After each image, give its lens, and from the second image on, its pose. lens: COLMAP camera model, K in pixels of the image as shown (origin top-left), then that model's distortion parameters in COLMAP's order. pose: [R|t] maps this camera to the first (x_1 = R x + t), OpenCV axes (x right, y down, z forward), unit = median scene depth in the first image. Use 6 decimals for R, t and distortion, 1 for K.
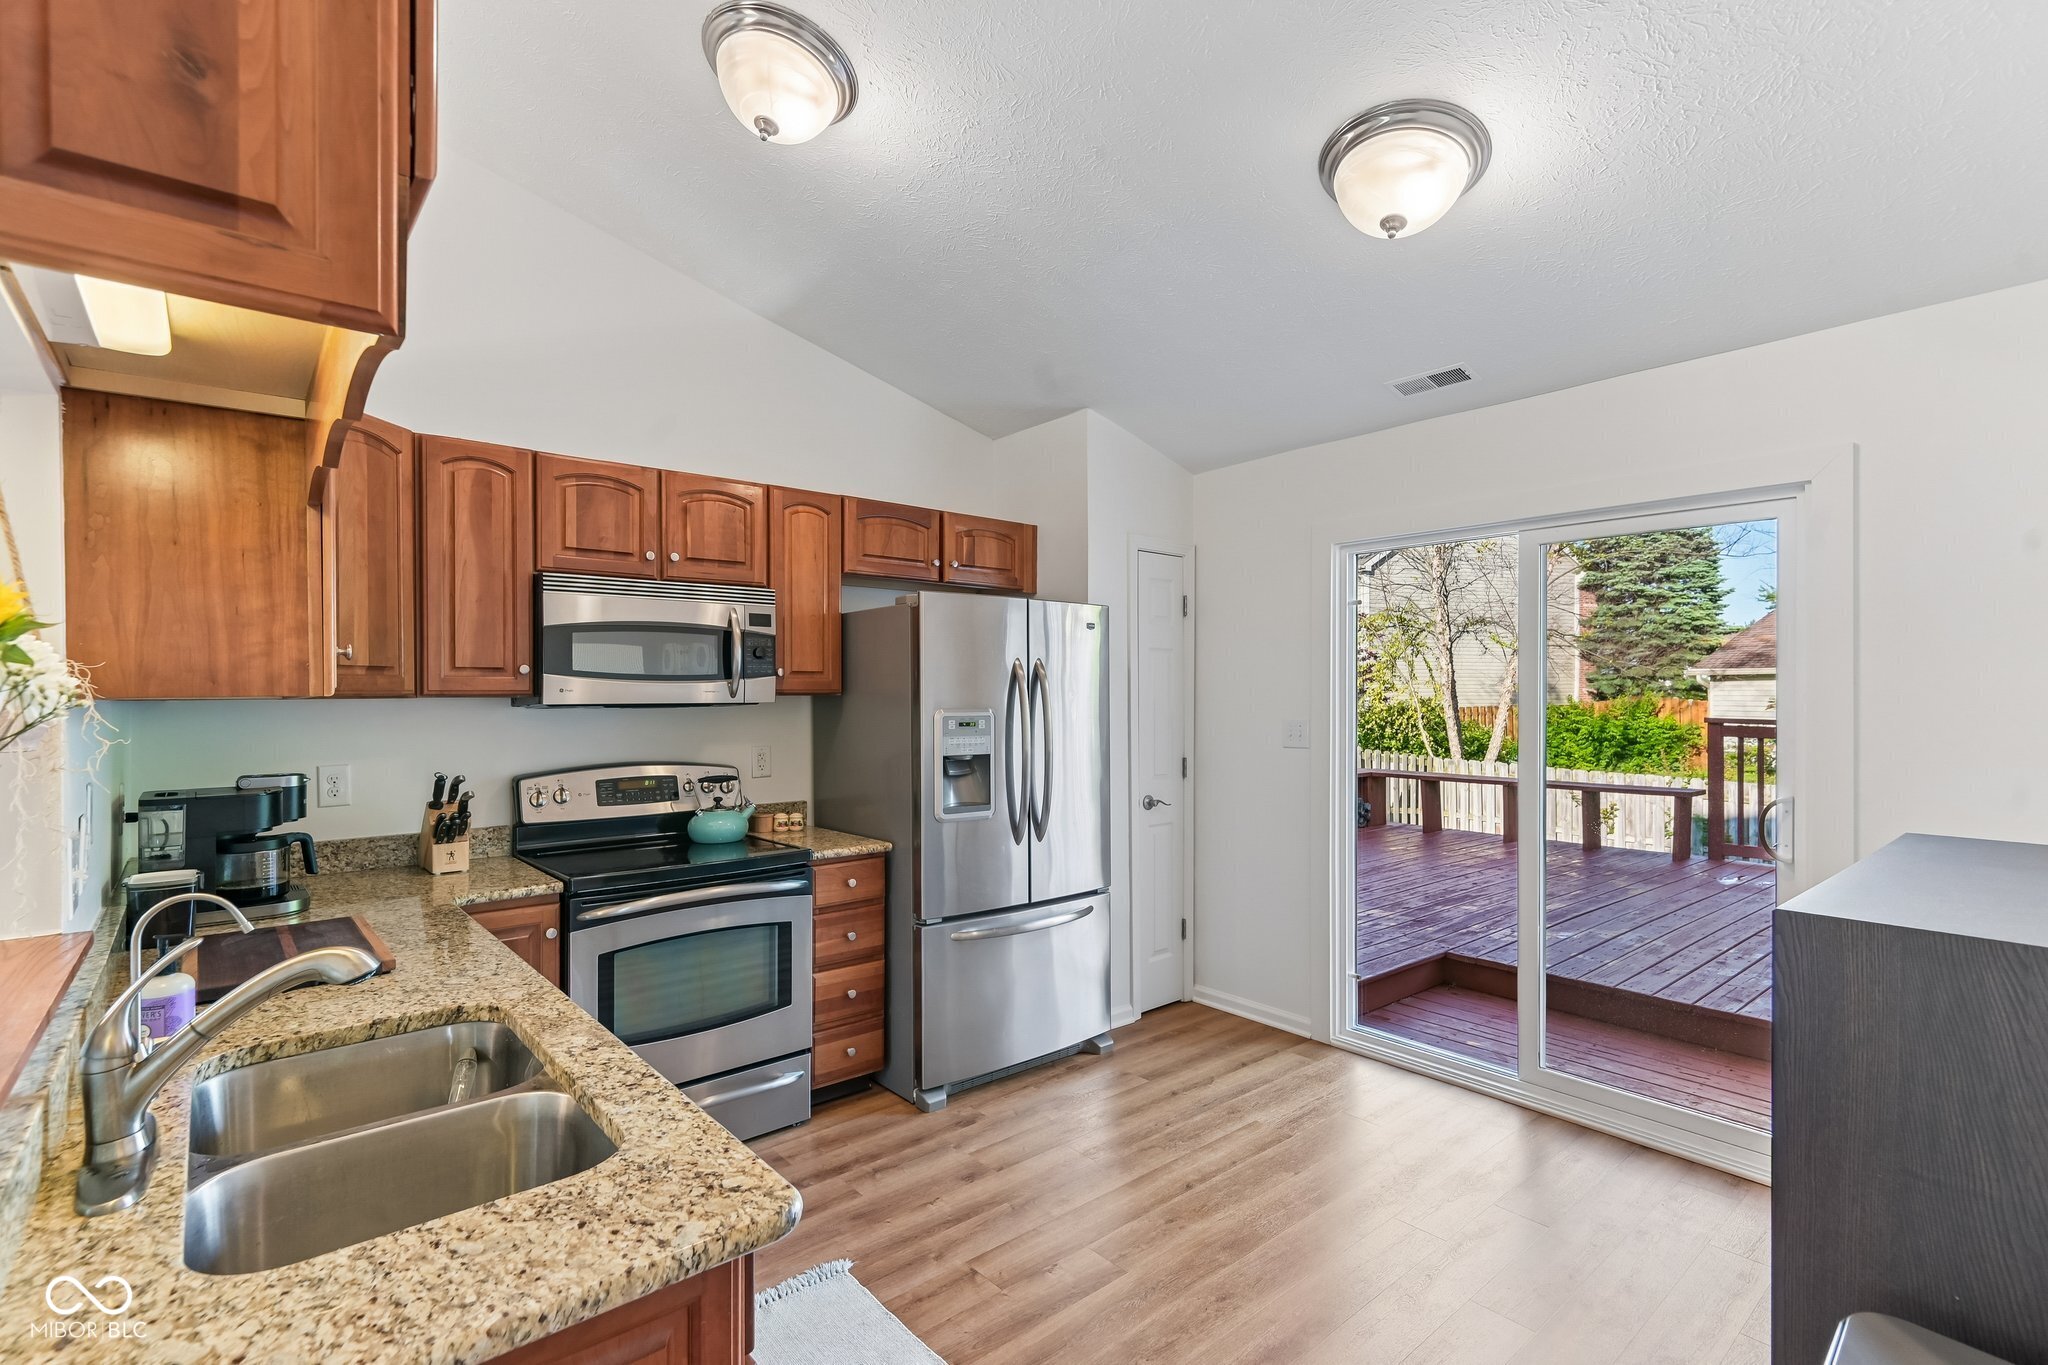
lens RADIAL K [[940.2, 0, 1012.9], [0, 940.2, 695.2], [0, 0, 1]] dist [0.021893, -0.014222]
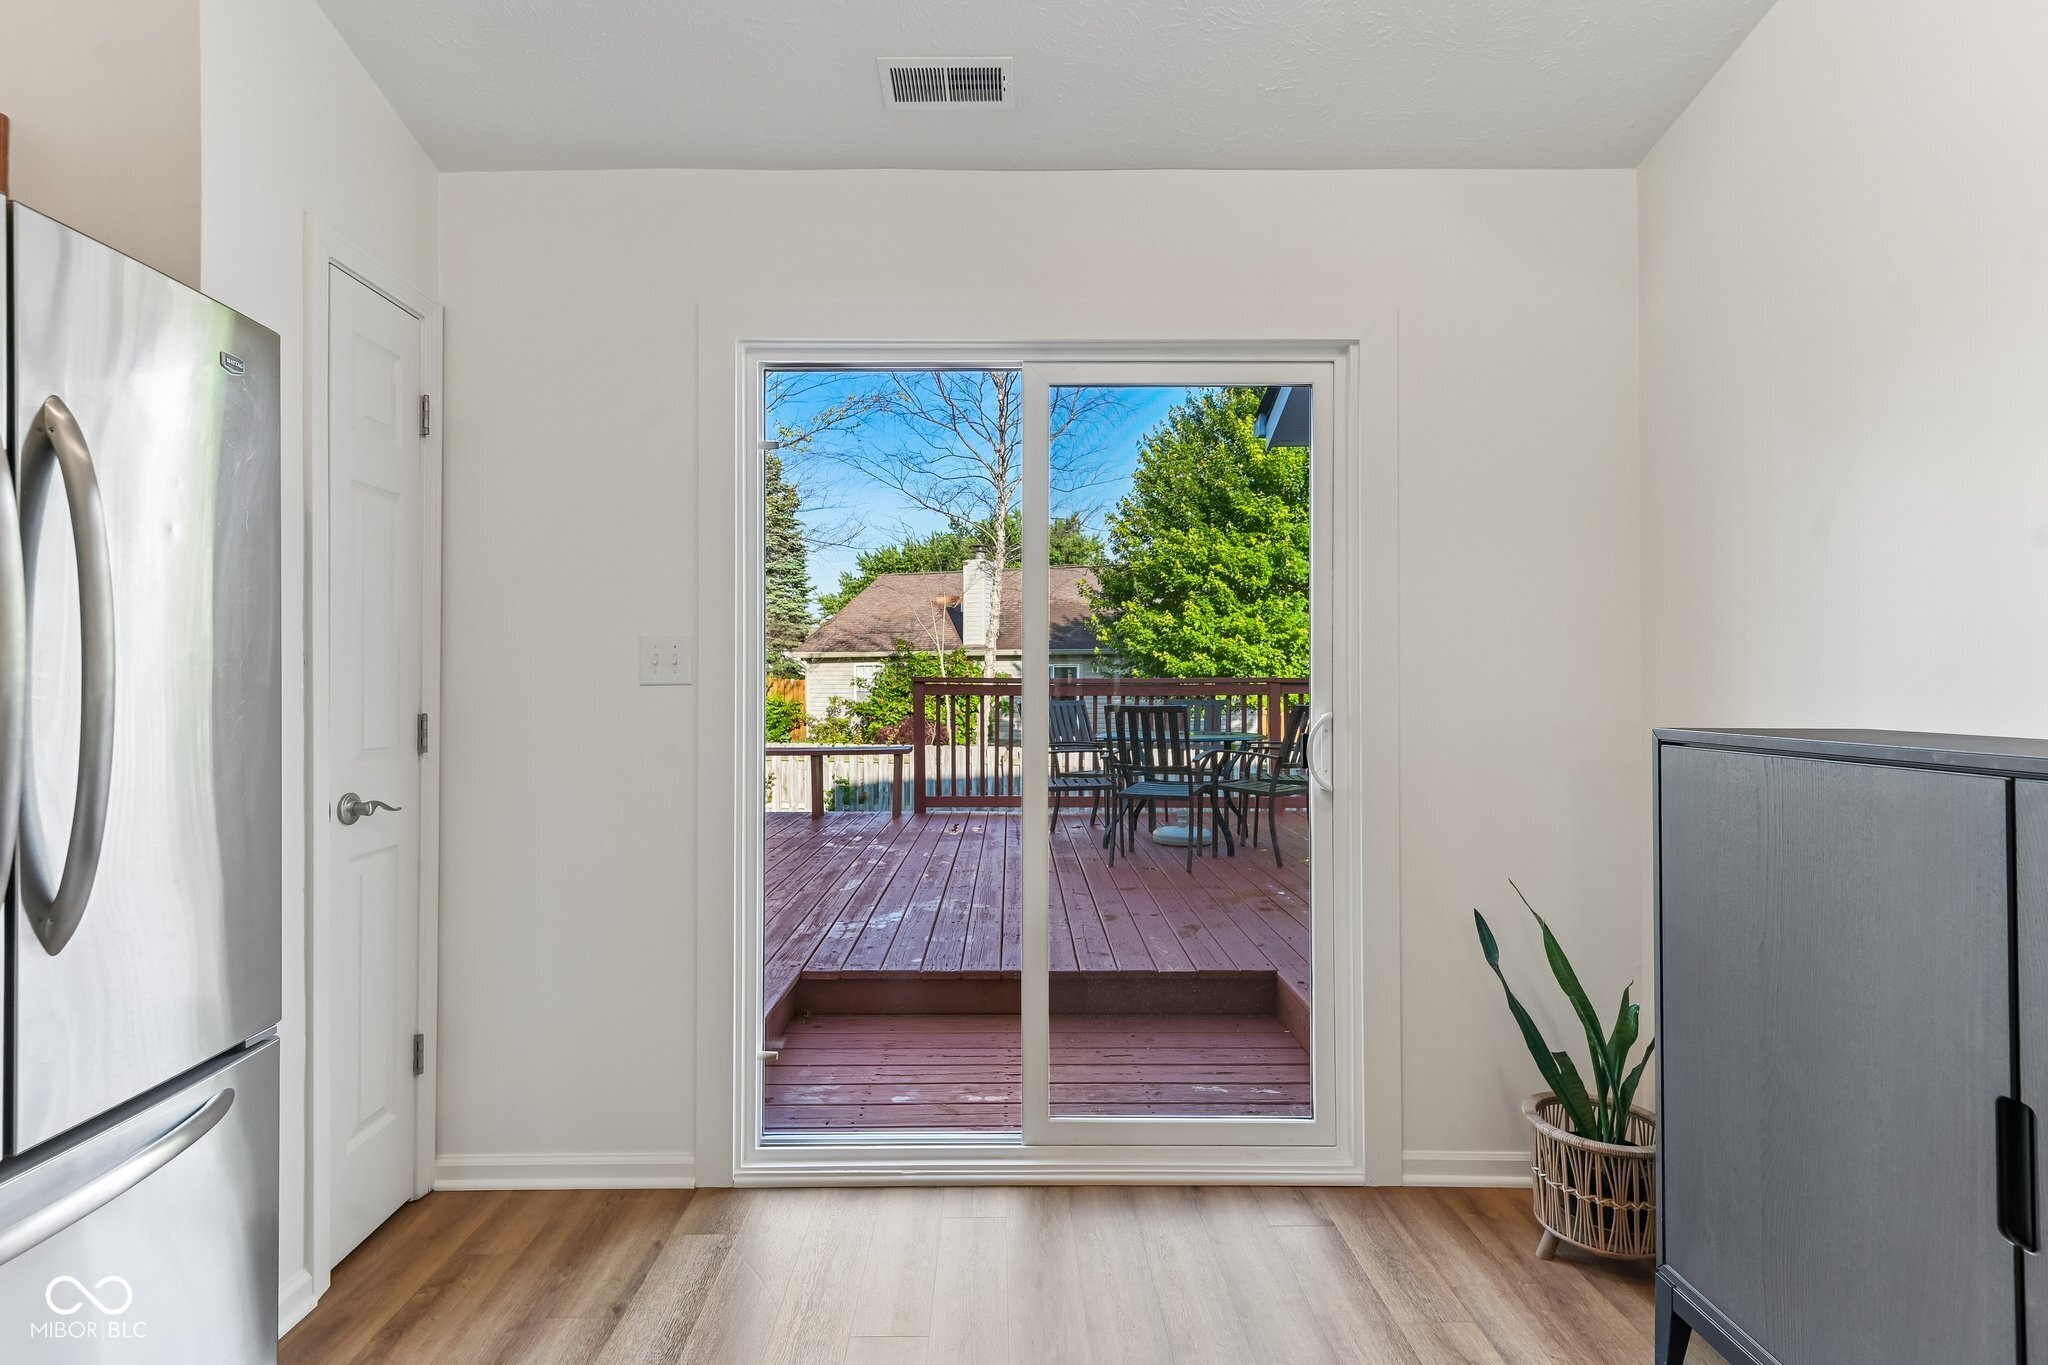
lens RADIAL K [[956.5, 0, 1013.9], [0, 956.5, 668.5], [0, 0, 1]] dist [0.003848, 0.000123]
pose [[0.634502, 0.008486, 0.772875, -0.018913], [0.002935, 0.999906, -0.013388, 0.065862], [-0.772916, 0.010763, 0.634417, 0.565402]]
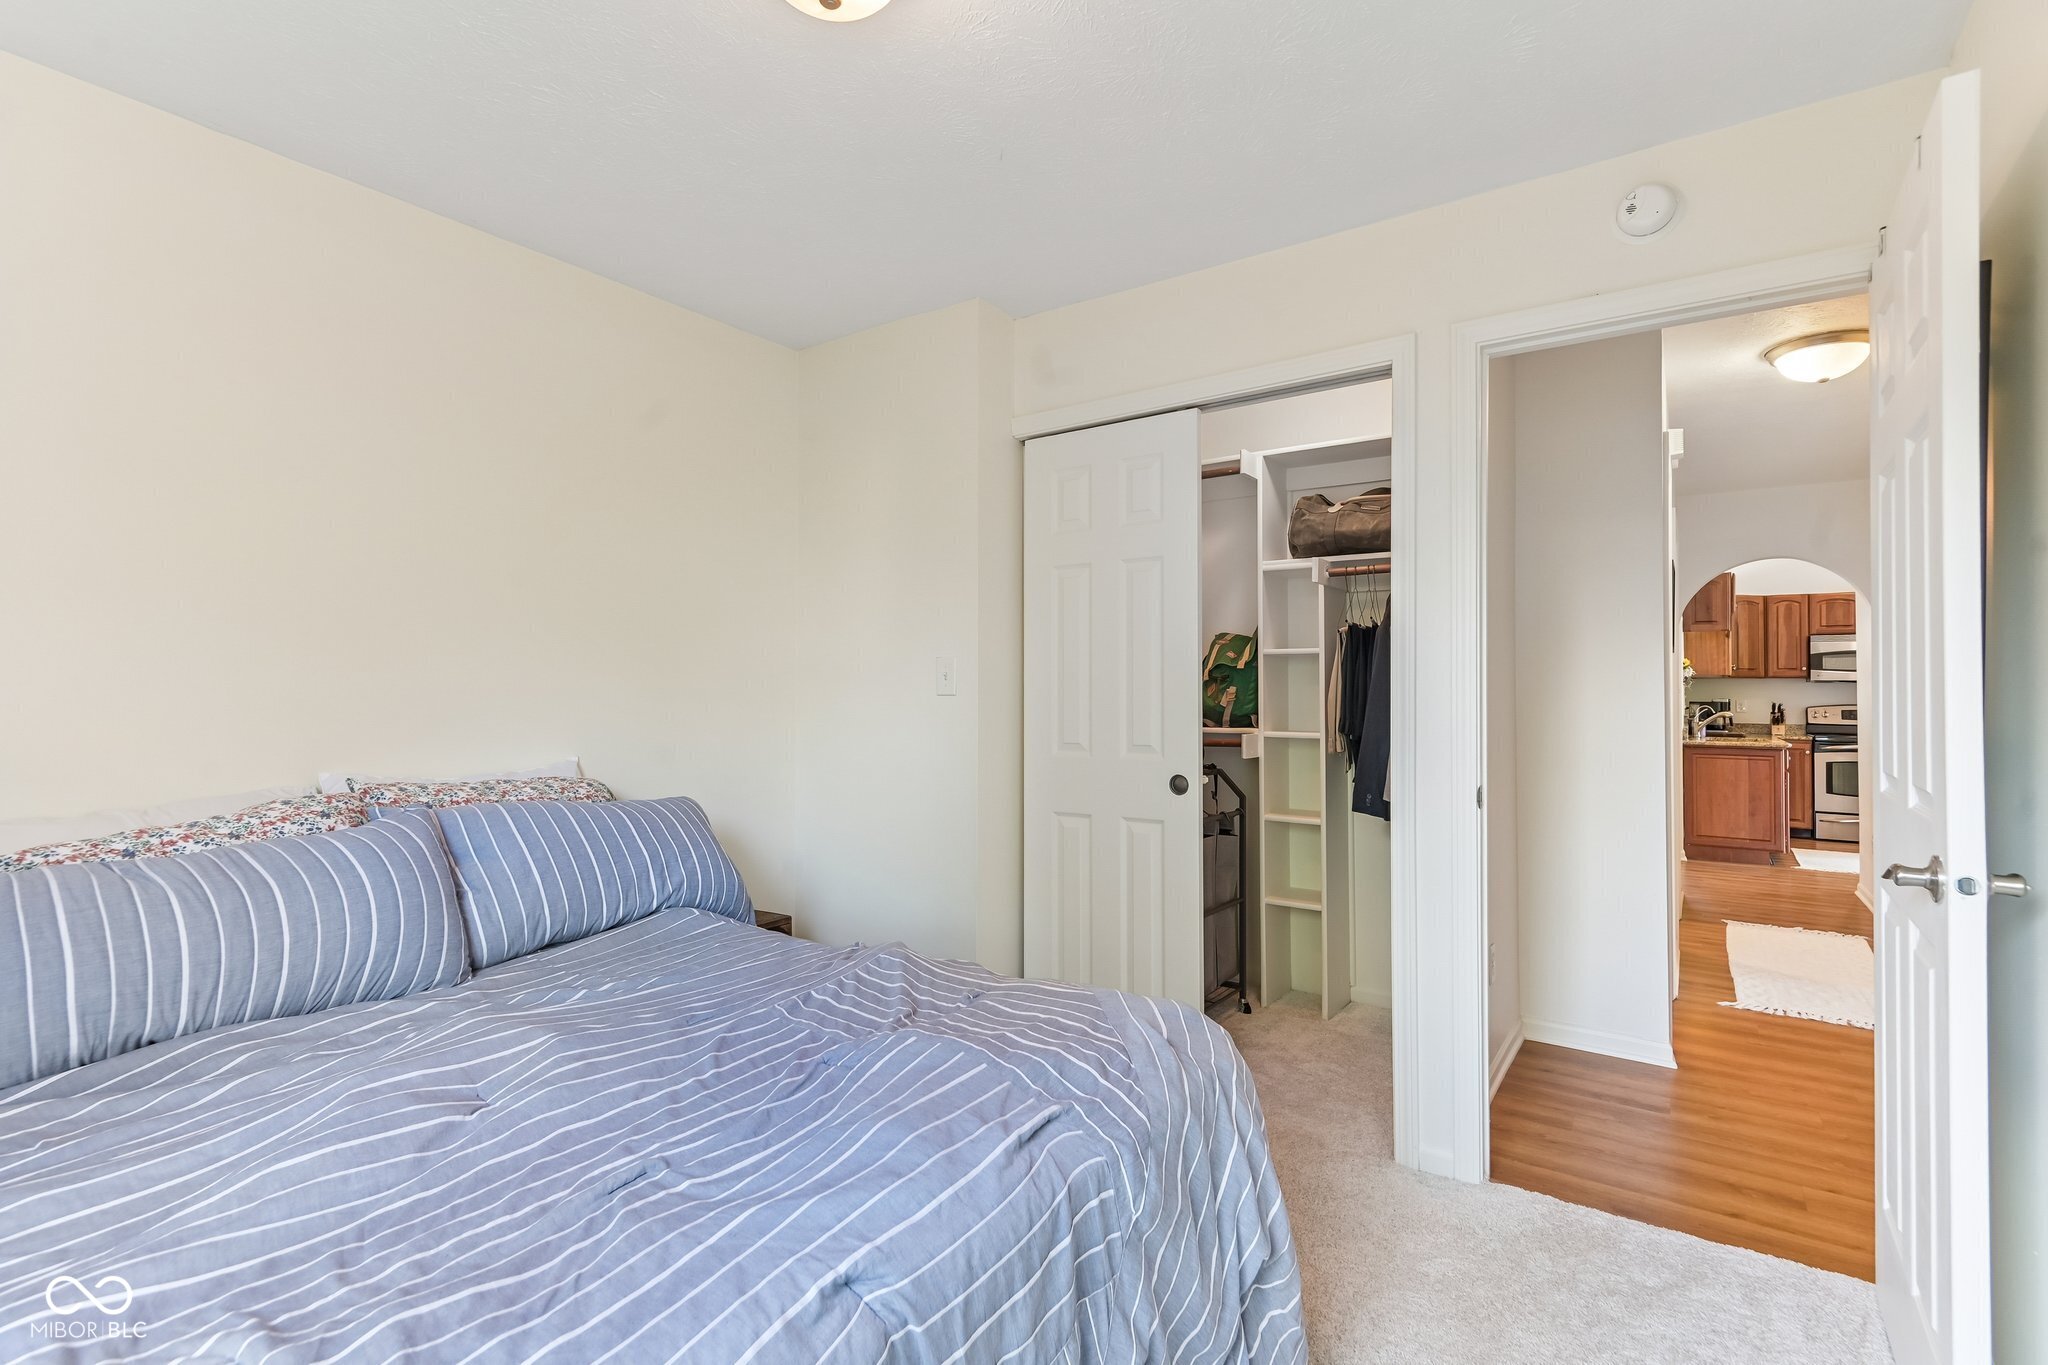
lens RADIAL K [[940.2, 0, 1024.0], [0, 940.2, 682.5], [0, 0, 1]] dist [0.001630, 0.000170]
pose [[0.253242, -0.010726, -0.967344, 1.485445], [-0.005504, 0.999906, -0.012528, 0.057798], [0.967387, 0.008497, 0.253159, -1.827452]]
